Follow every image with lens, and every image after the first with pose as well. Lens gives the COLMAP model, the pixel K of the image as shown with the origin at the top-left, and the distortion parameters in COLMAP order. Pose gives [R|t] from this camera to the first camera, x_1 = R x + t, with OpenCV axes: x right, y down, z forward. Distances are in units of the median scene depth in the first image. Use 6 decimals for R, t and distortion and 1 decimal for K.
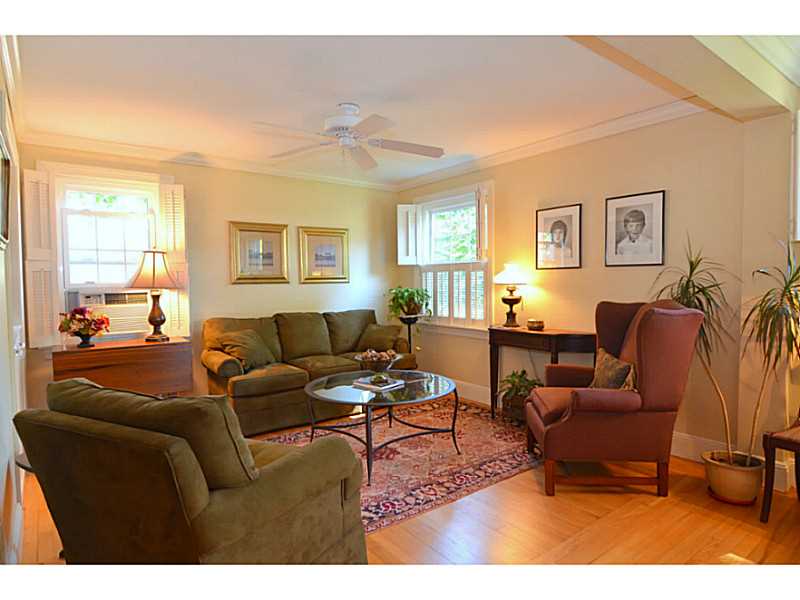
lens RADIAL K [[463.8, 0, 399.9], [0, 463.8, 302.0], [0, 0, 1]] dist [-0.005154, -0.001495]
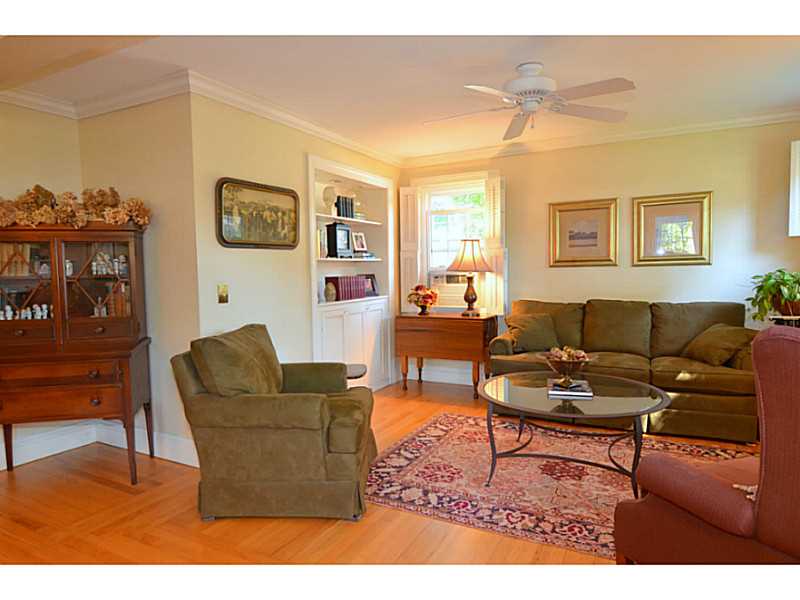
lens RADIAL K [[492.5, 0, 401.1], [0, 492.5, 302.3], [0, 0, 1]] dist [0.008125, 0.002619]
pose [[0.432012, 0.064720, -0.899543, 0.527111], [-0.029521, 0.997902, 0.057620, -0.017559], [0.901385, 0.001663, 0.433016, 0.300898]]
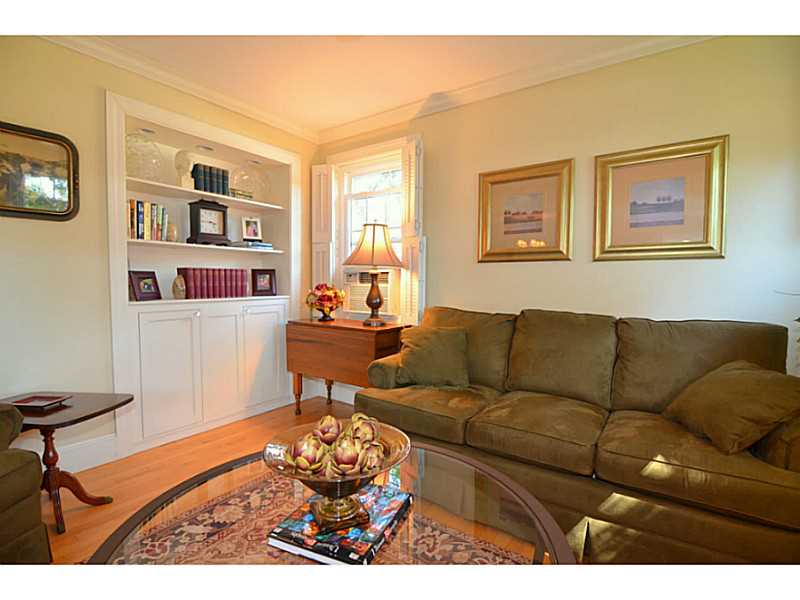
lens RADIAL K [[385.5, 0, 398.3], [0, 385.5, 303.1], [0, 0, 1]] dist [-0.006854, -0.002487]
pose [[0.305327, 0.069395, -0.949716, 0.195352], [-0.057829, 0.996852, 0.054247, -0.001719], [0.950490, 0.038358, 0.308379, 0.818083]]
